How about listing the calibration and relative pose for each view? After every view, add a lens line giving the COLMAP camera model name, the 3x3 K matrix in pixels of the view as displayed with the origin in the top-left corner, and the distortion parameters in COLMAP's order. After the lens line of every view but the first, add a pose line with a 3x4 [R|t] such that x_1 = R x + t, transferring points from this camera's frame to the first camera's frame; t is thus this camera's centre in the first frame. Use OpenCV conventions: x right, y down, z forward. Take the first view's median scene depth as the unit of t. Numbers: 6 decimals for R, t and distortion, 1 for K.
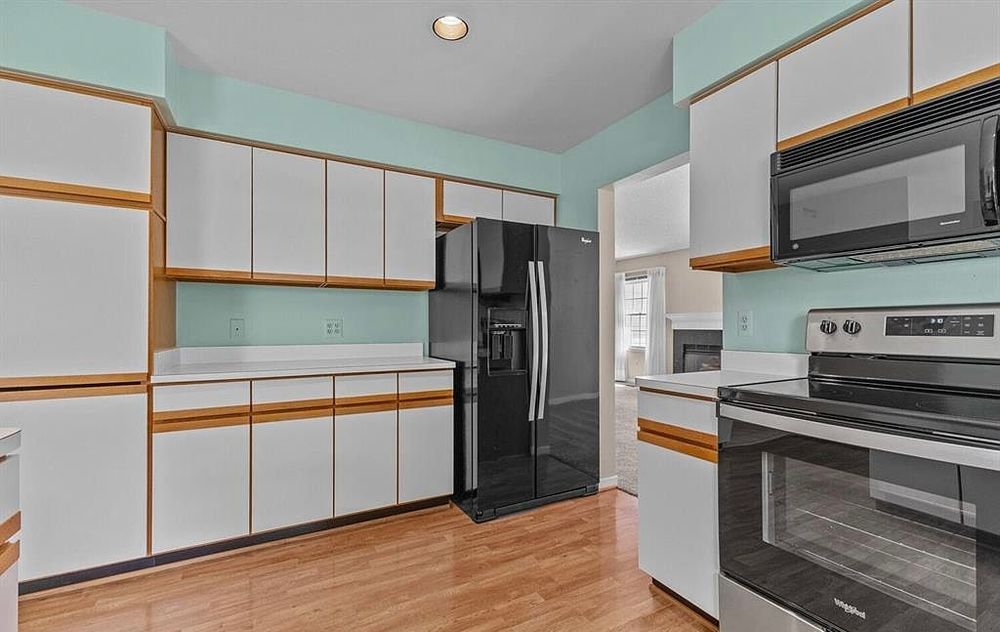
lens RADIAL K [[437.9, 0, 504.0], [0, 437.9, 329.2], [0, 0, 1]] dist [0.007931, -0.001542]
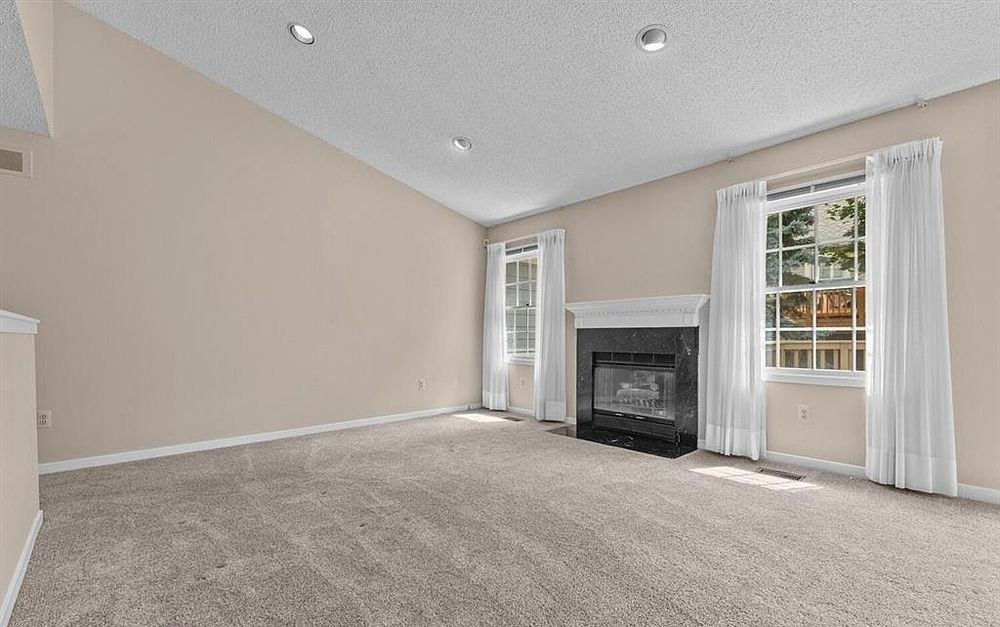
lens RADIAL K [[427.8, 0, 502.7], [0, 427.8, 342.8], [0, 0, 1]] dist [-0.002459, -0.000423]
pose [[0.977443, -0.006586, 0.211098, 0.164979], [0.003735, 0.999896, 0.013904, 0.013164], [-0.211168, -0.012802, 0.977366, 0.456576]]
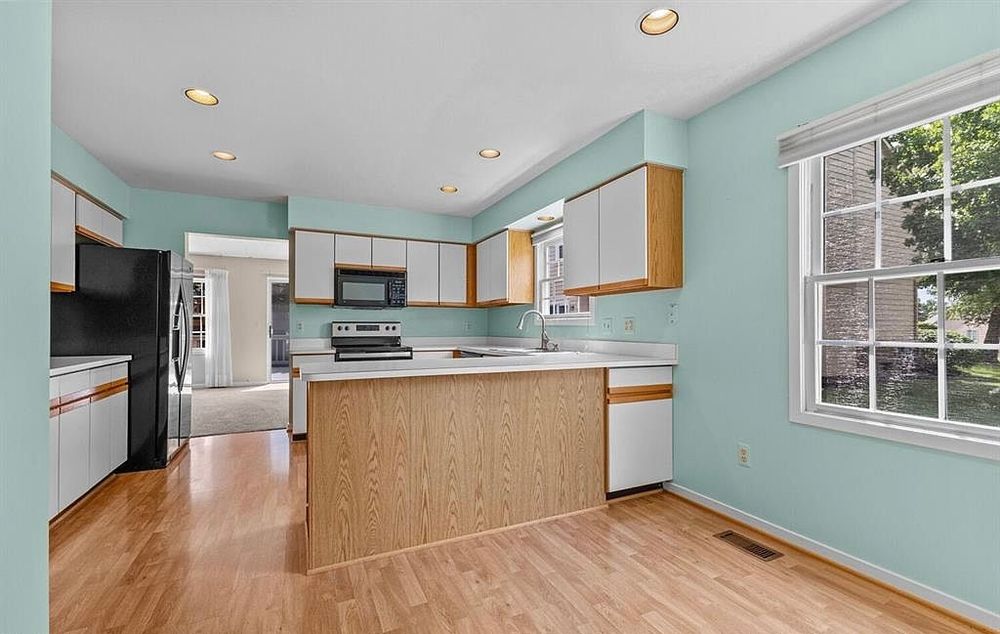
lens RADIAL K [[437.9, 0, 496.2], [0, 437.9, 322.2], [0, 0, 1]] dist [0.007931, -0.001542]
pose [[0.066201, 0.015762, 0.997682, -0.507886], [0.003447, 0.999866, -0.016025, 0.001423], [-0.997800, 0.004500, 0.066137, -0.054552]]
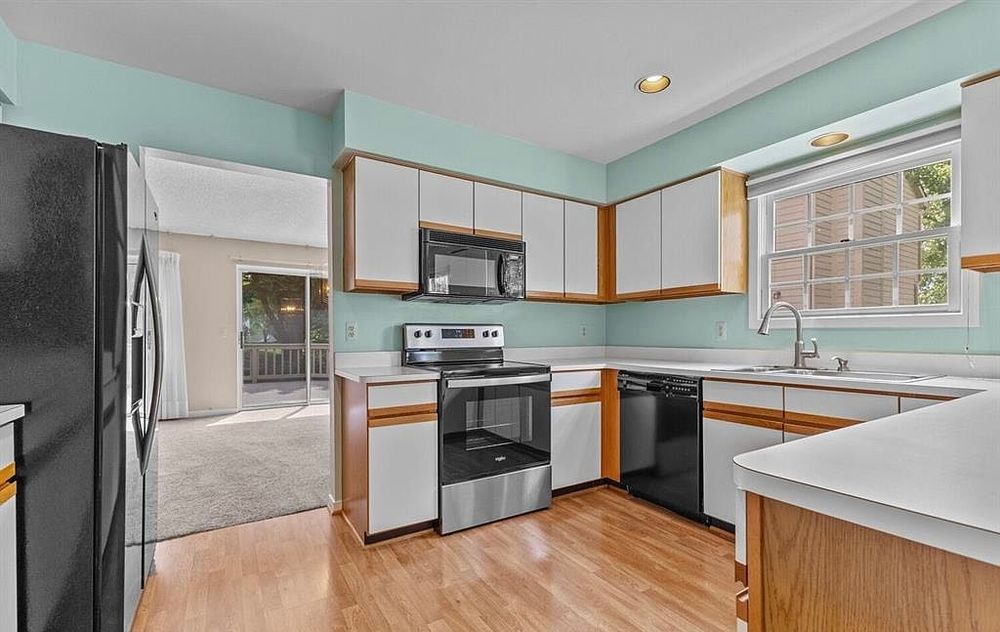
lens RADIAL K [[437.9, 0, 492.6], [0, 437.9, 336.8], [0, 0, 1]] dist [0.007931, -0.001542]
pose [[-0.052346, -0.002118, 0.998627, -0.242849], [0.006054, 0.999979, 0.002438, 0.000950], [-0.998611, 0.006173, -0.052332, 0.194028]]
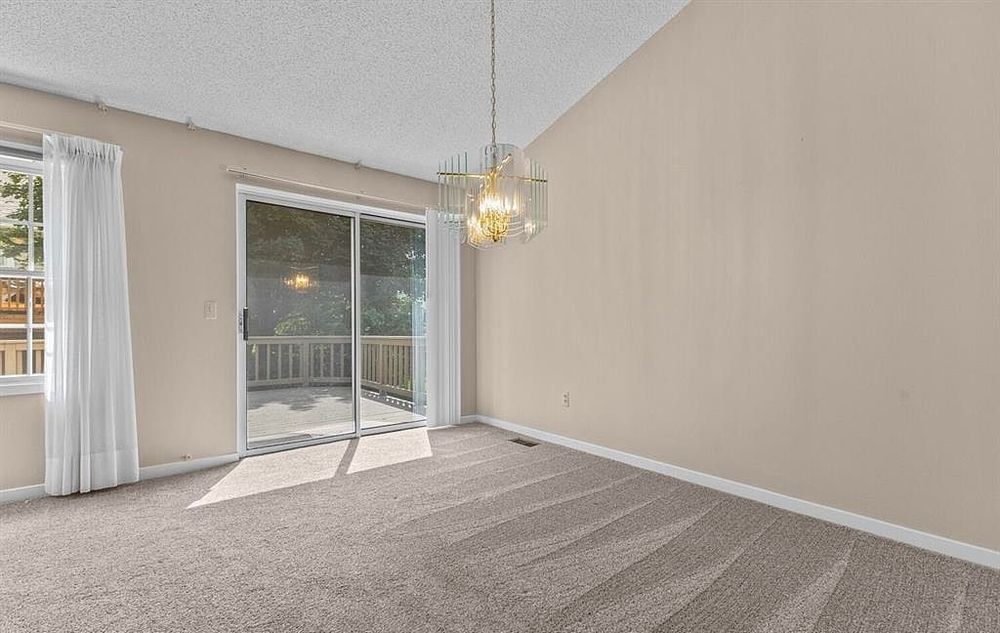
lens RADIAL K [[437.9, 0, 494.9], [0, 437.9, 325.6], [0, 0, 1]] dist [0.007931, -0.001542]
pose [[-0.151622, 0.010272, 0.988385, 0.162383], [0.009766, 0.999913, -0.008894, 0.013168], [-0.988390, 0.008304, -0.151709, 0.461374]]
